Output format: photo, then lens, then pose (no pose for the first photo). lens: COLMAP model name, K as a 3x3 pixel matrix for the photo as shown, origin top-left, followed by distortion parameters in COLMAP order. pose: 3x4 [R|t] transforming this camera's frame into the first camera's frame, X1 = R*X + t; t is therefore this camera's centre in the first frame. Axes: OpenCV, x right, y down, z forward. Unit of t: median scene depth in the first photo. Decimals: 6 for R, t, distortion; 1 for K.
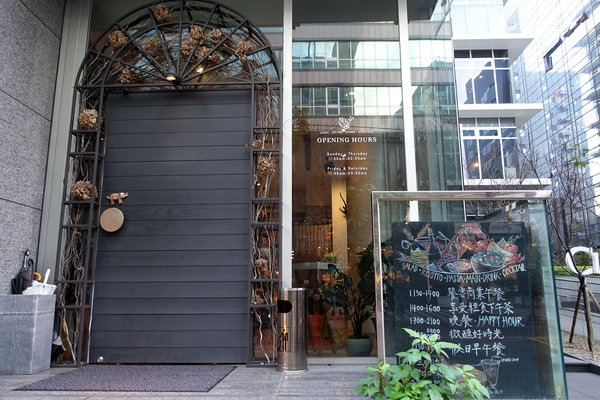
lens RADIAL K [[455.9, 0, 300.0], [0, 455.9, 200.0], [0, 0, 1]] dist [0.000129, -0.000417]
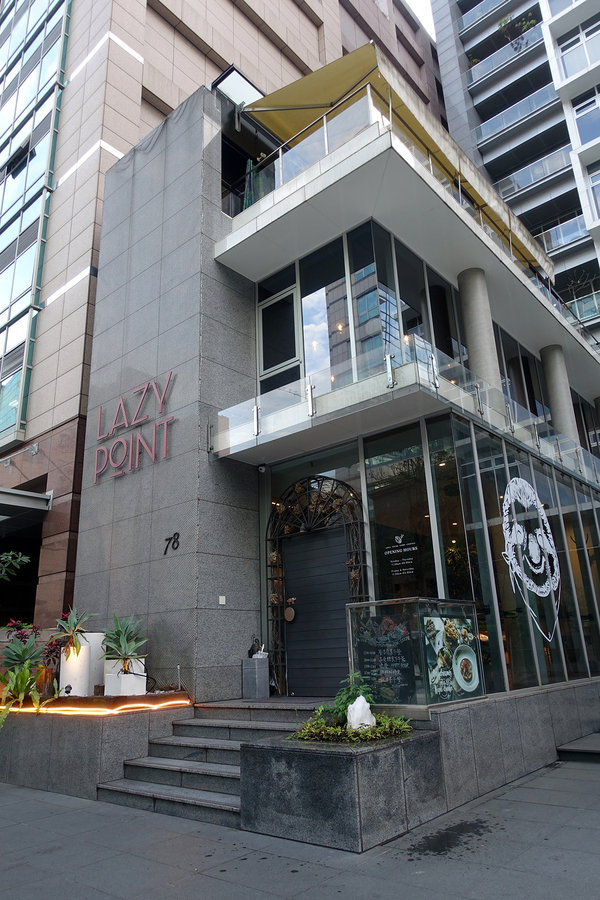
lens RADIAL K [[617.3, 0, 300.0], [0, 617.3, 450.0], [0, 0, 1]] dist [-0.001511, -0.000078]
pose [[0.779765, -0.223699, -0.584744, 1.263905], [0.155116, 0.973897, -0.165722, -0.188932], [0.606552, 0.038521, 0.794110, -0.991575]]
